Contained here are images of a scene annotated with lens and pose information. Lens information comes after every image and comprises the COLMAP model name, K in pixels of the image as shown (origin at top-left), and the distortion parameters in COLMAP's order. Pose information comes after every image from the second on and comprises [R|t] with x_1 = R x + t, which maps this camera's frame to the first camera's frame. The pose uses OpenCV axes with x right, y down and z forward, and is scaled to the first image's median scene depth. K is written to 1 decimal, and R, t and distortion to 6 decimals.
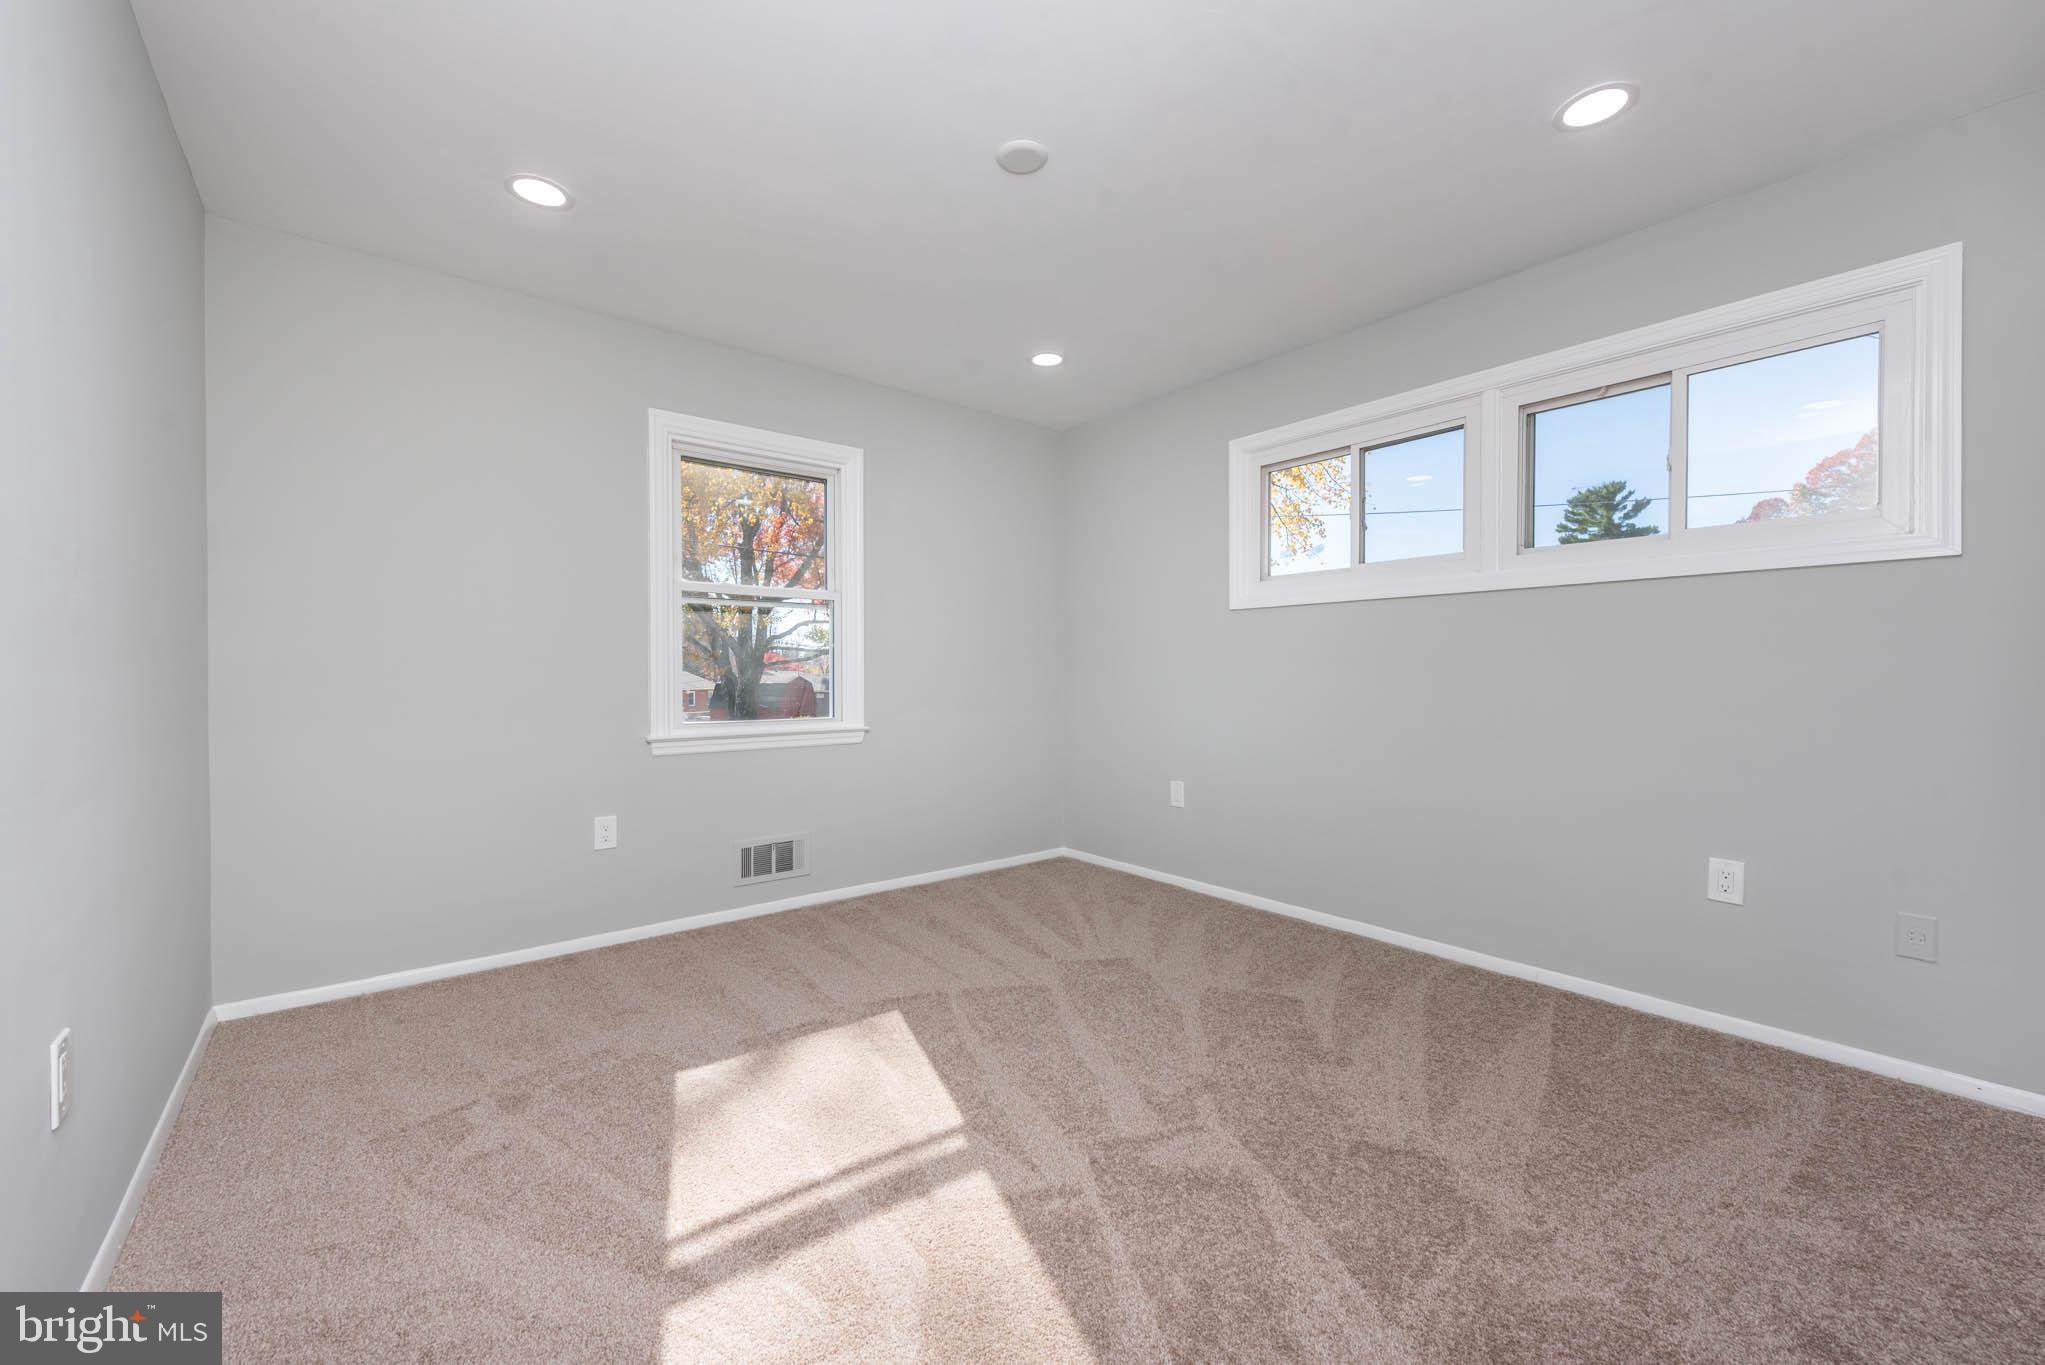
lens RADIAL K [[807.8, 0, 1017.4], [0, 807.8, 675.2], [0, 0, 1]] dist [0.010529, -0.002406]
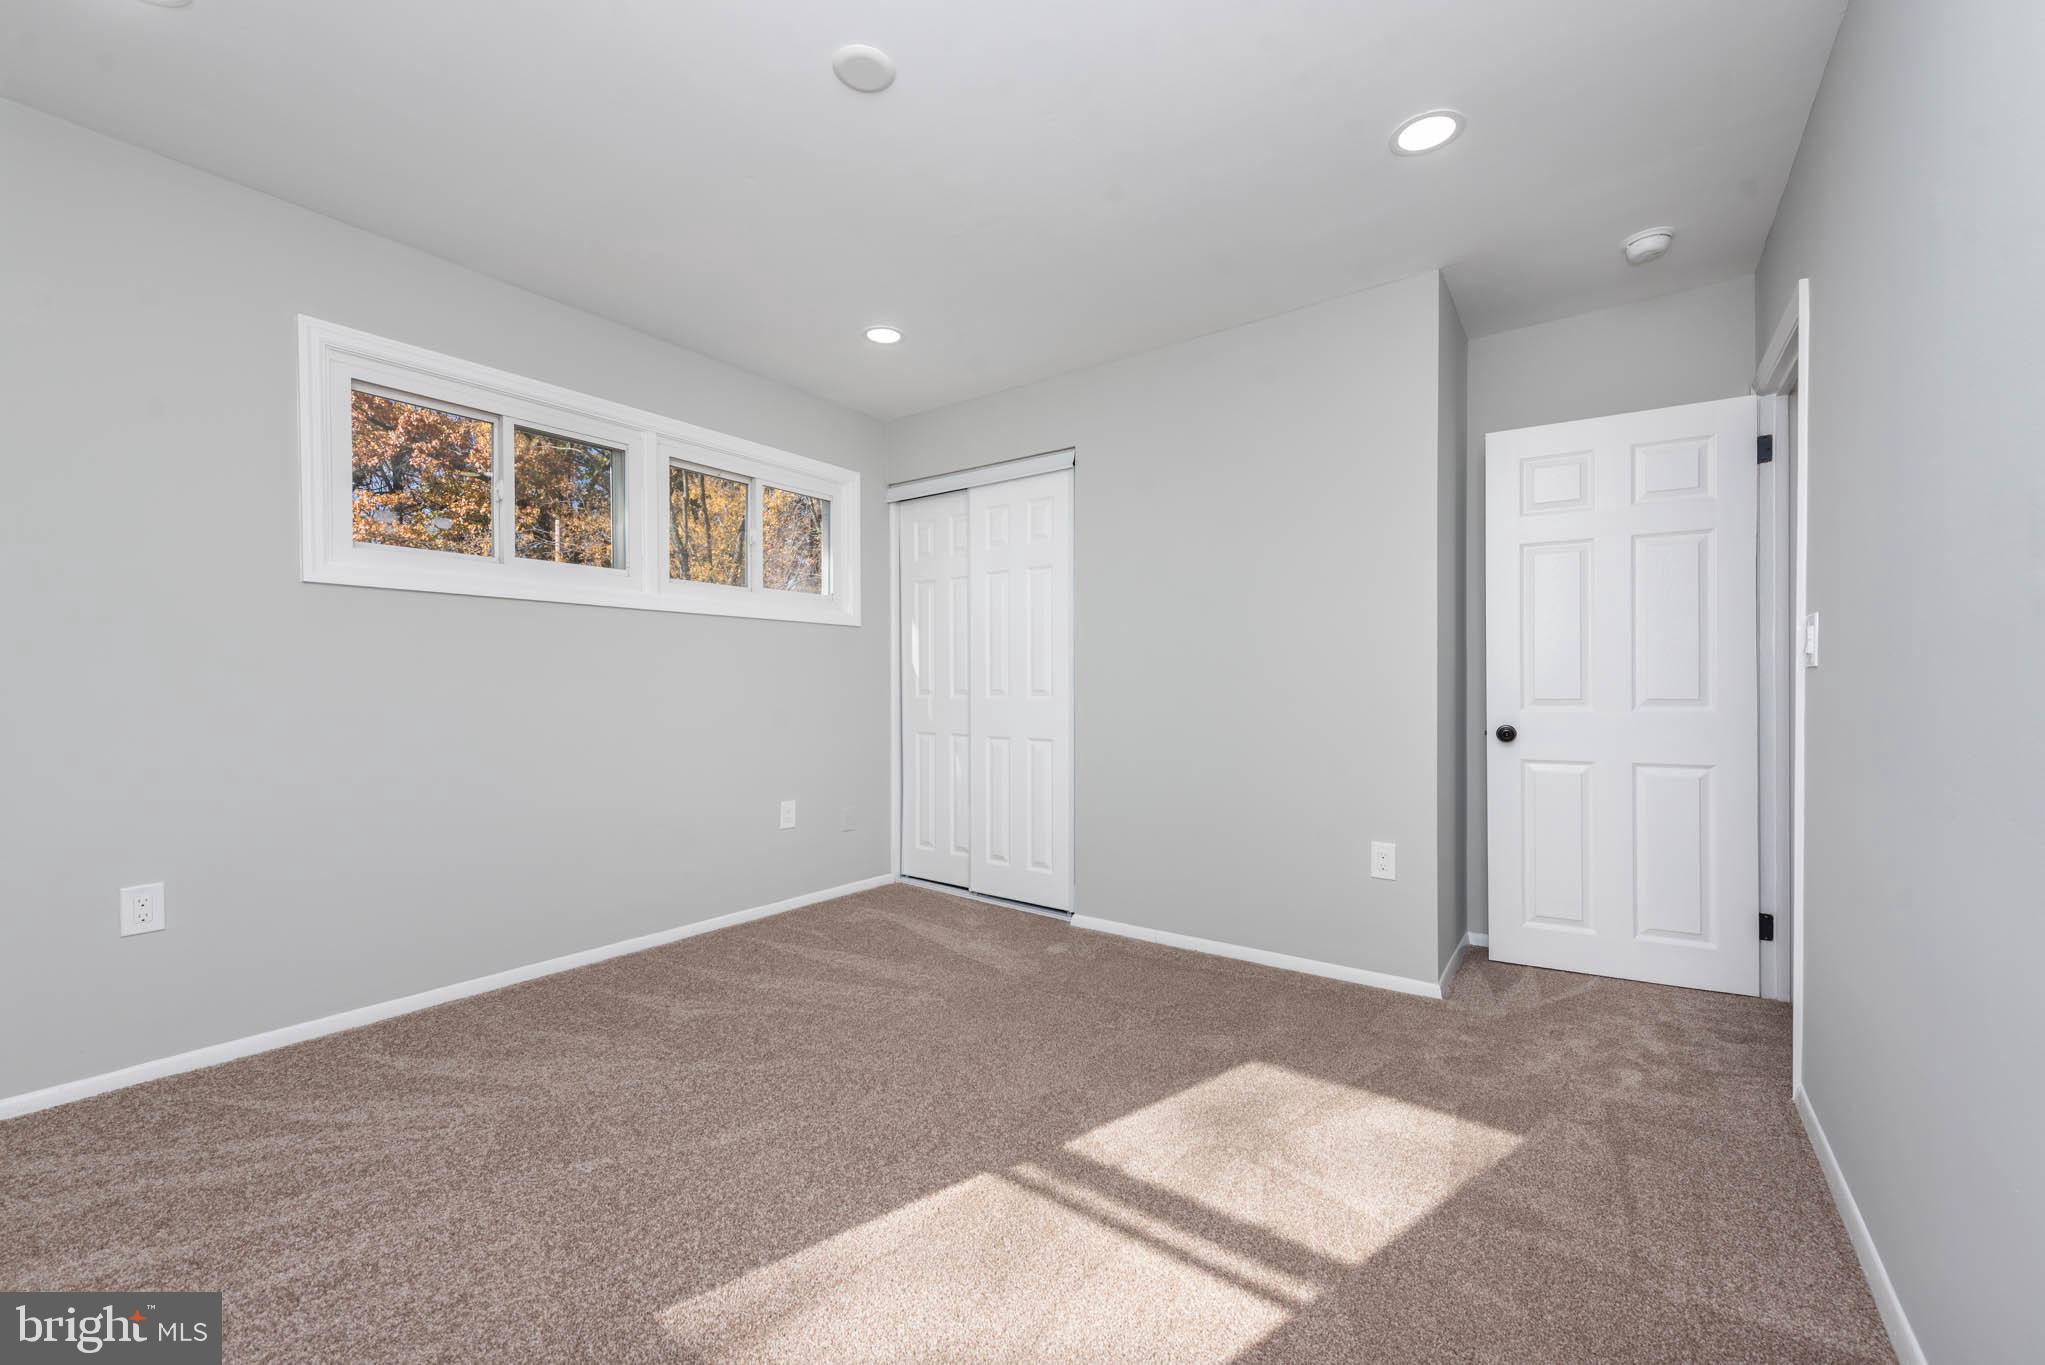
lens RADIAL K [[807.8, 0, 1020.7], [0, 807.8, 687.1], [0, 0, 1]] dist [0.010529, -0.002406]
pose [[-0.255059, -0.003289, 0.966920, -0.616353], [-0.003510, 0.999991, 0.002476, -0.002439], [-0.966919, -0.002763, -0.255068, 0.768264]]
